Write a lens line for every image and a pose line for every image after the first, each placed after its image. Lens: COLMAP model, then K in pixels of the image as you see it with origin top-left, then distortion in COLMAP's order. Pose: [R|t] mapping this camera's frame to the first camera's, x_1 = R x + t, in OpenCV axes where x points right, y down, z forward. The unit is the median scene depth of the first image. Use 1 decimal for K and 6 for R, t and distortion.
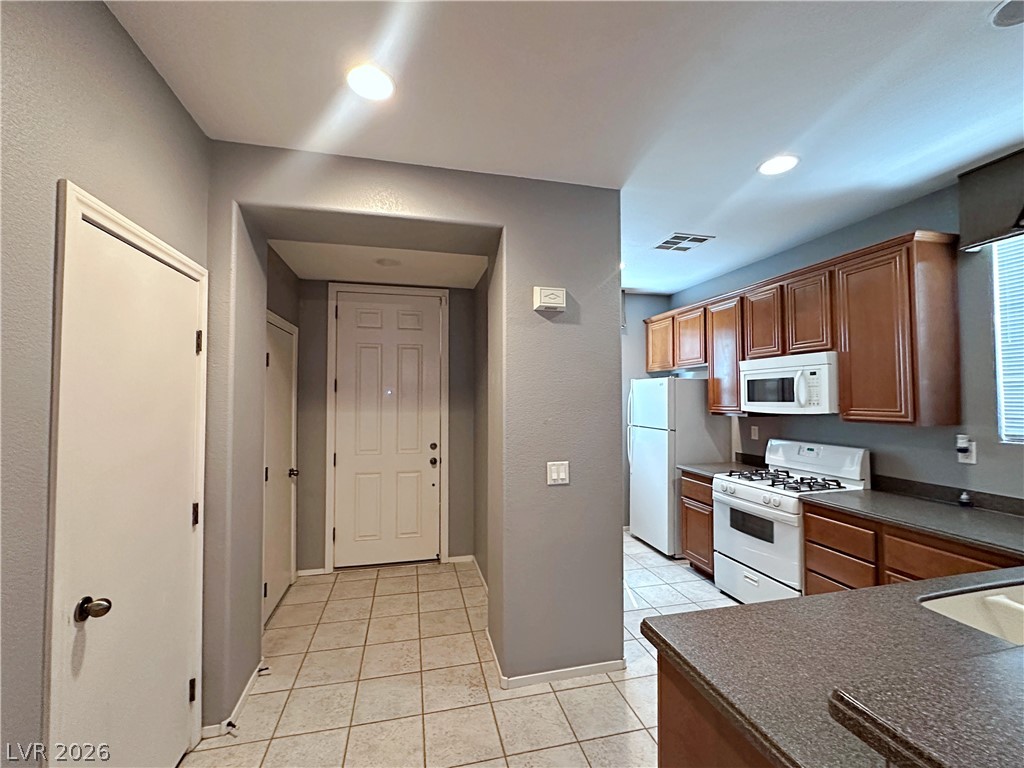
lens RADIAL K [[427.0, 0, 512.0], [0, 427.0, 384.0], [0, 0, 1]] dist [-0.003241, -0.000078]
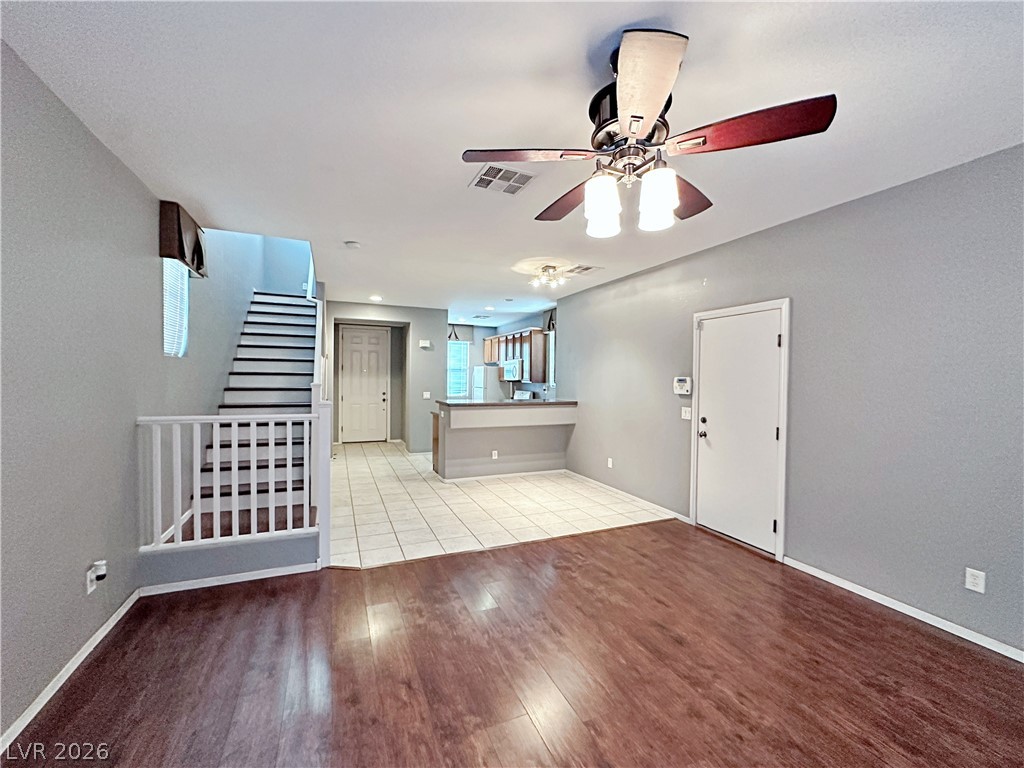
lens RADIAL K [[418.5, 0, 511.5], [0, 418.5, 384.9], [0, 0, 1]] dist [-0.004692, -0.000003]
pose [[0.986387, 0.009573, 0.164162, 0.163267], [-0.017829, 0.998645, 0.048892, -0.035899], [-0.163471, -0.051153, 0.985221, -1.723569]]
